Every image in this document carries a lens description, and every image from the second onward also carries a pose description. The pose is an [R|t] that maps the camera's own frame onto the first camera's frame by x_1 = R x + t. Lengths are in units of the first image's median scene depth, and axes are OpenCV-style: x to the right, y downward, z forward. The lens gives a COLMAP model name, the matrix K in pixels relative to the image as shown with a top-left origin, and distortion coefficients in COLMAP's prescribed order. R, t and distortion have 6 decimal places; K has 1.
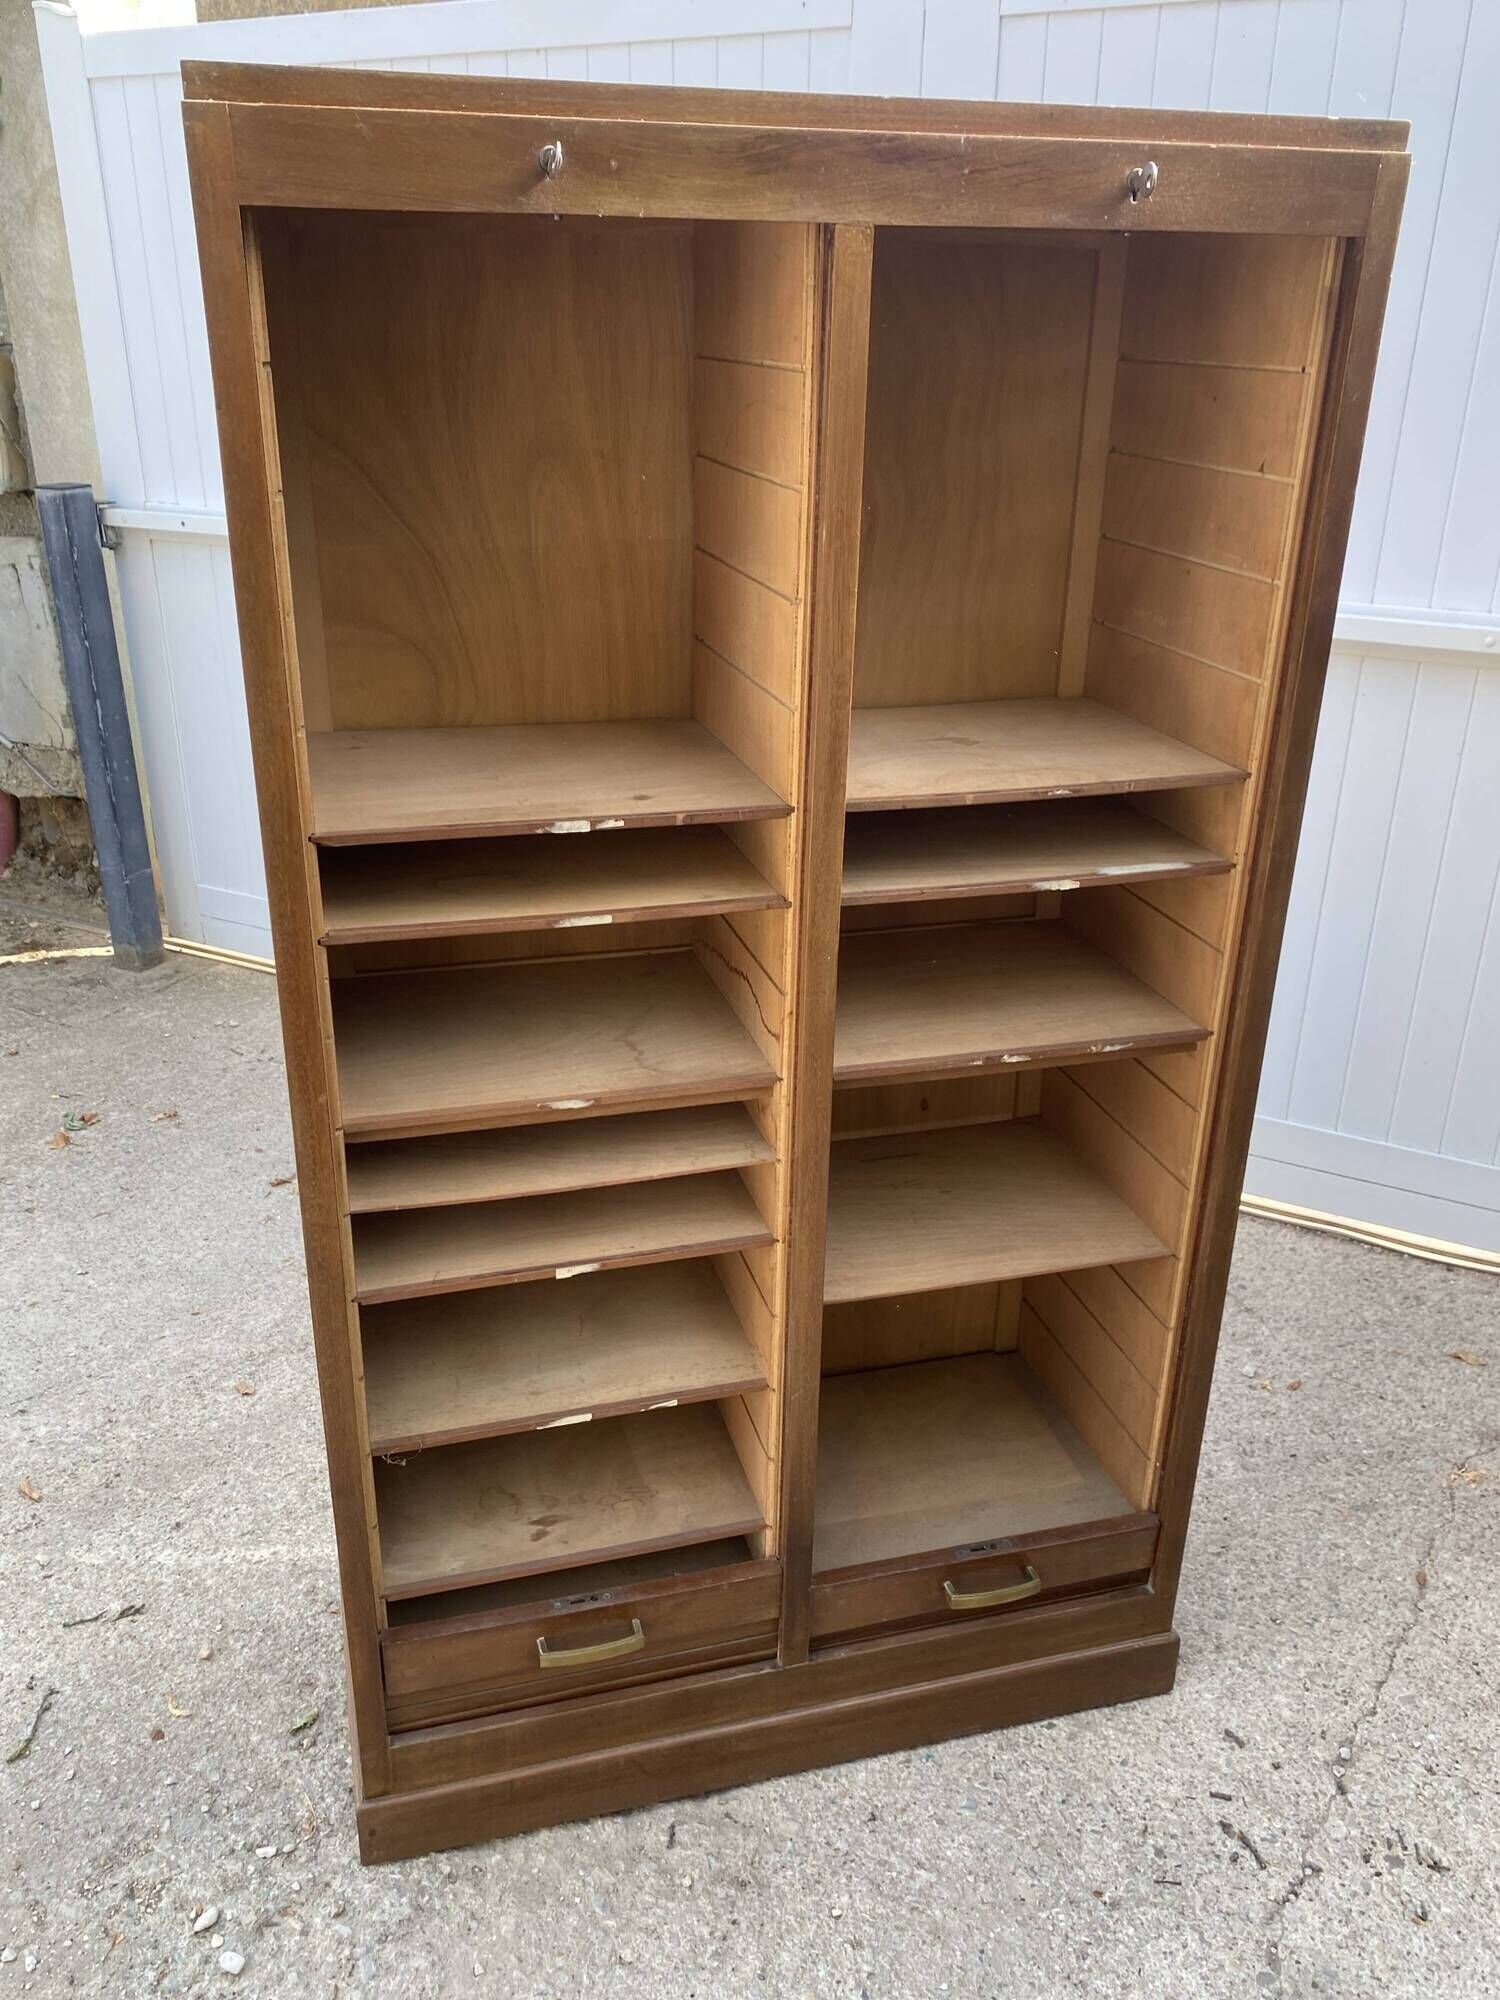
lens RADIAL K [[1595.3, 0, 736.5], [0, 1595.3, 1017.2], [0, 0, 1]] dist [0.011931, -0.001799]
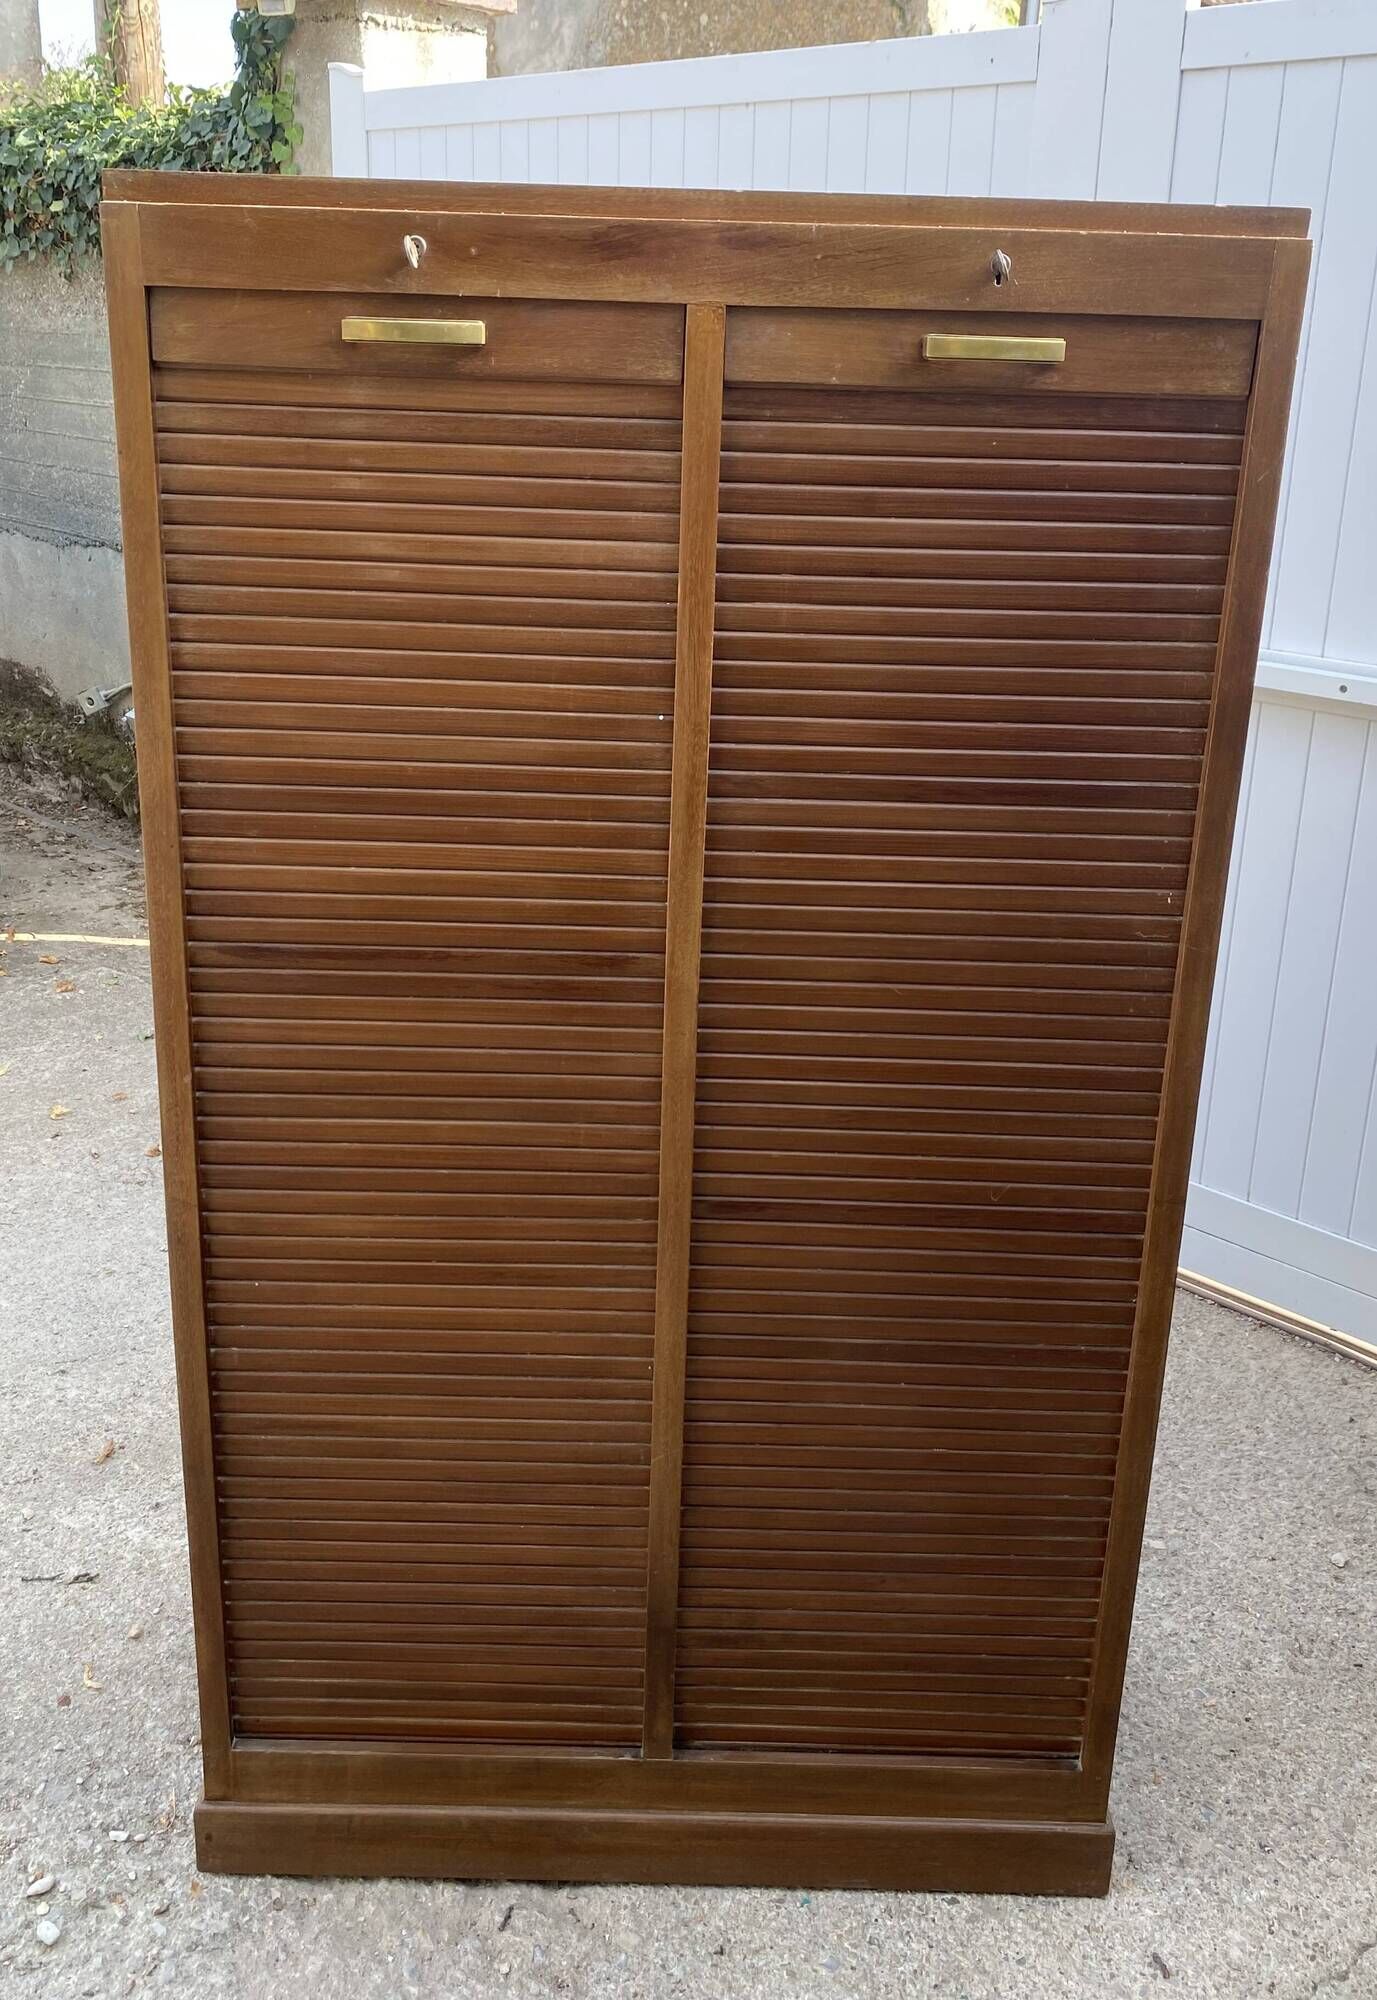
lens RADIAL K [[1771.5, 0, 691.2], [0, 1771.5, 895.6], [0, 0, 1]] dist [0.003833, 0.006908]
pose [[0.964793, 0.096673, -0.244598, 0.262059], [-0.121836, 0.988471, -0.089895, -0.003440], [0.233088, 0.116531, 0.965448, -0.055727]]
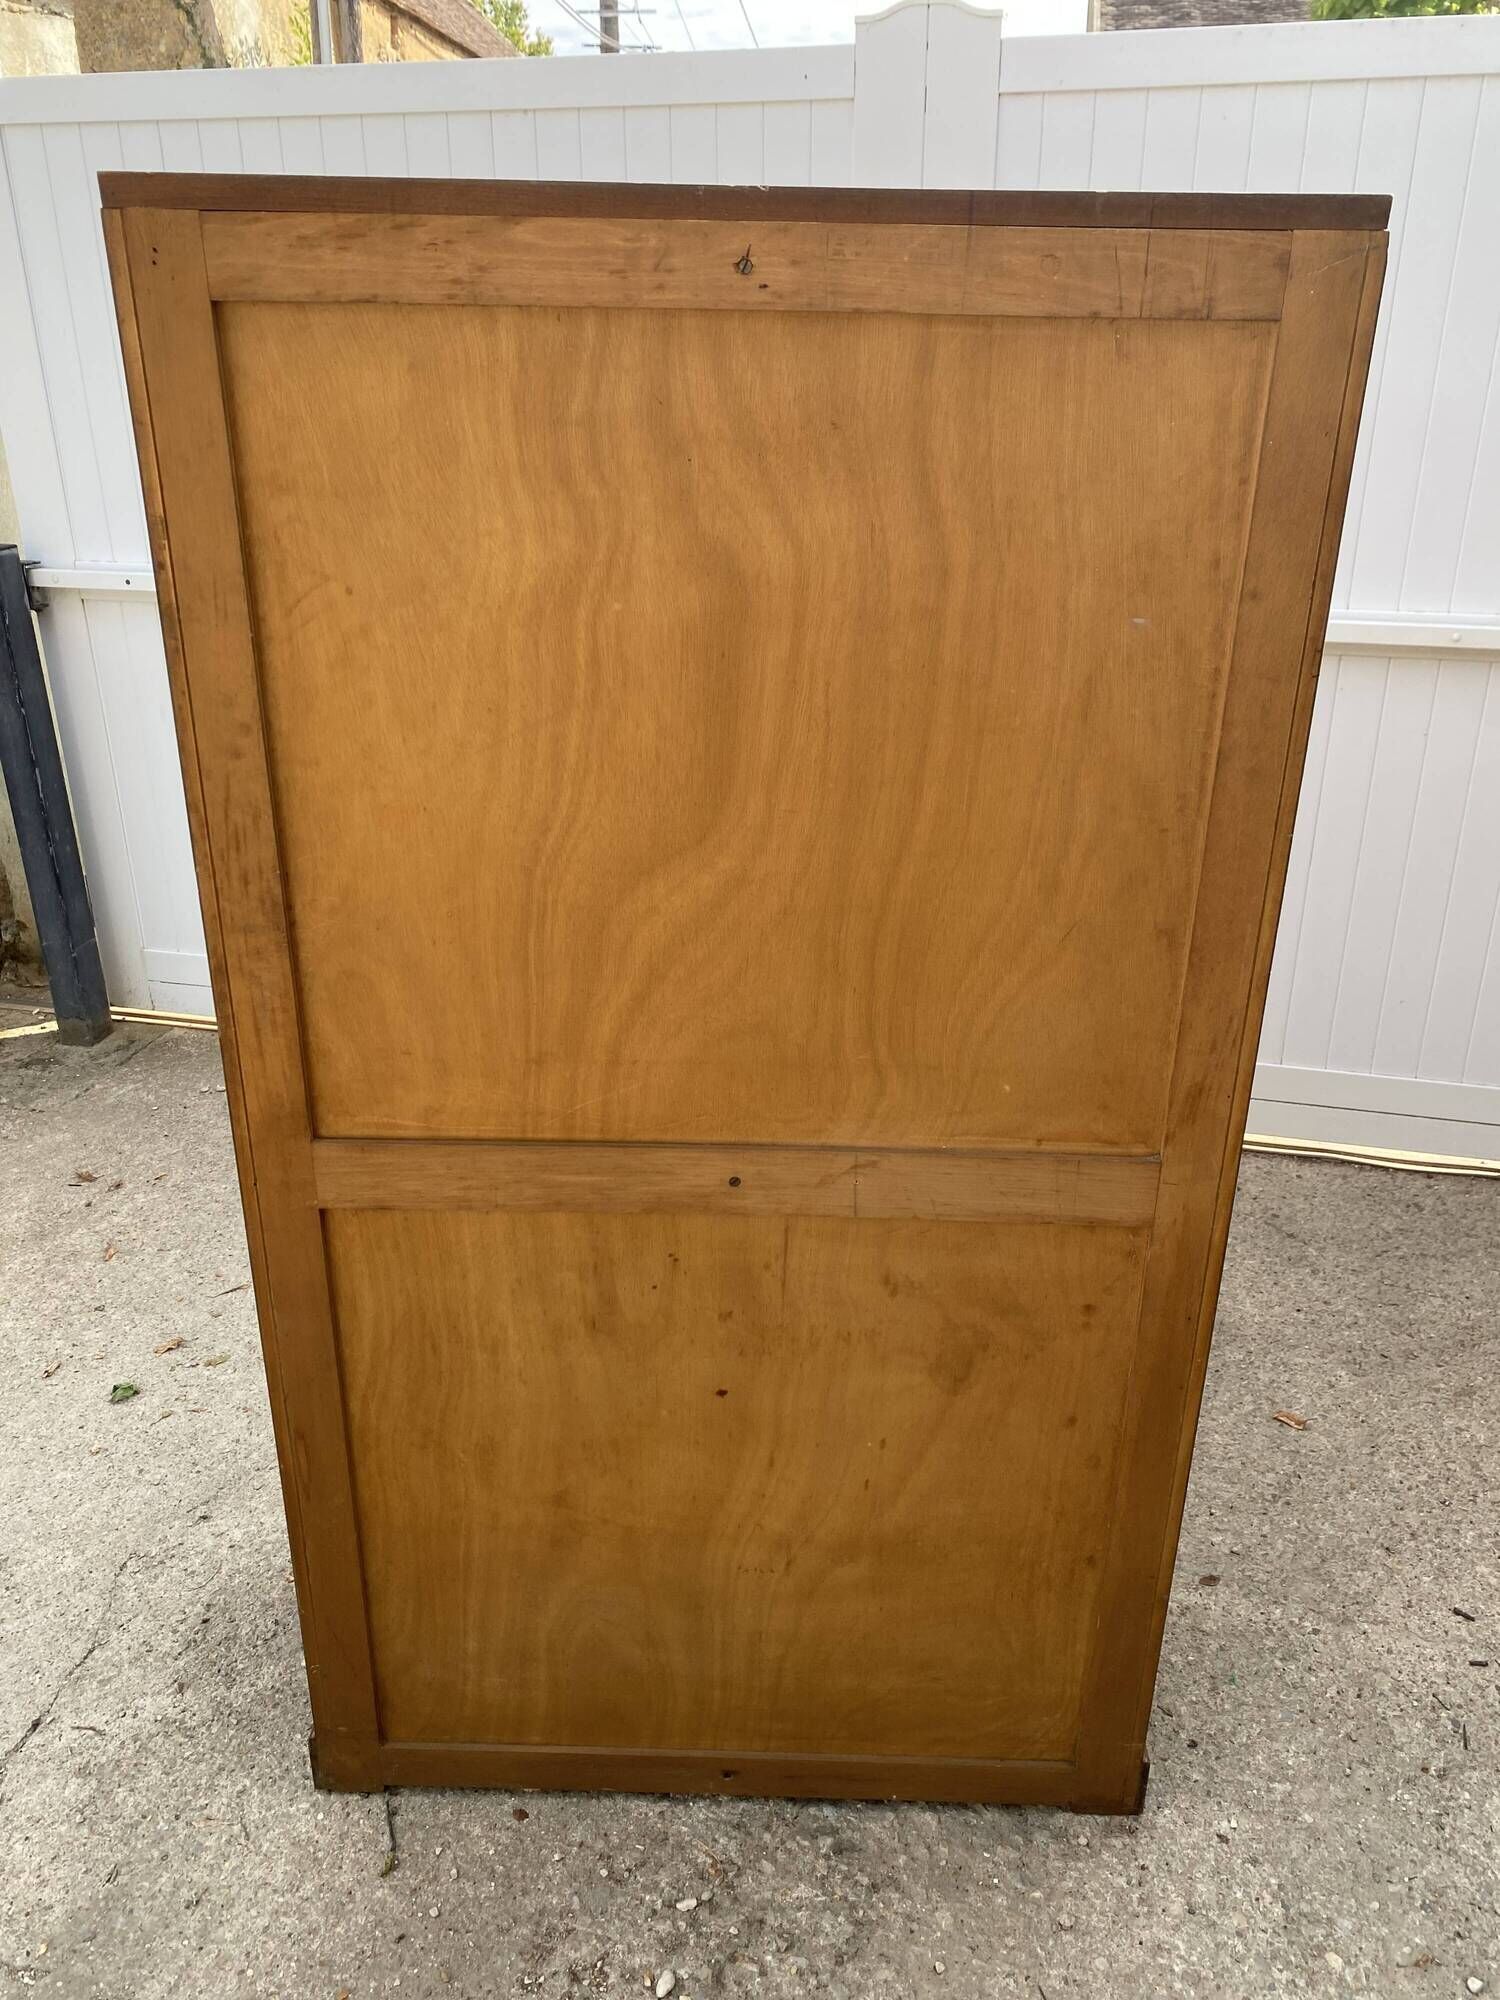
lens RADIAL K [[1512.4, 0, 767.8], [0, 1512.4, 989.8], [0, 0, 1]] dist [0.040071, -0.036291]
pose [[0.970837, -0.103868, 0.216072, -0.385977], [0.105541, 0.994408, 0.003811, -0.050134], [-0.215260, 0.019104, 0.976370, 0.036742]]
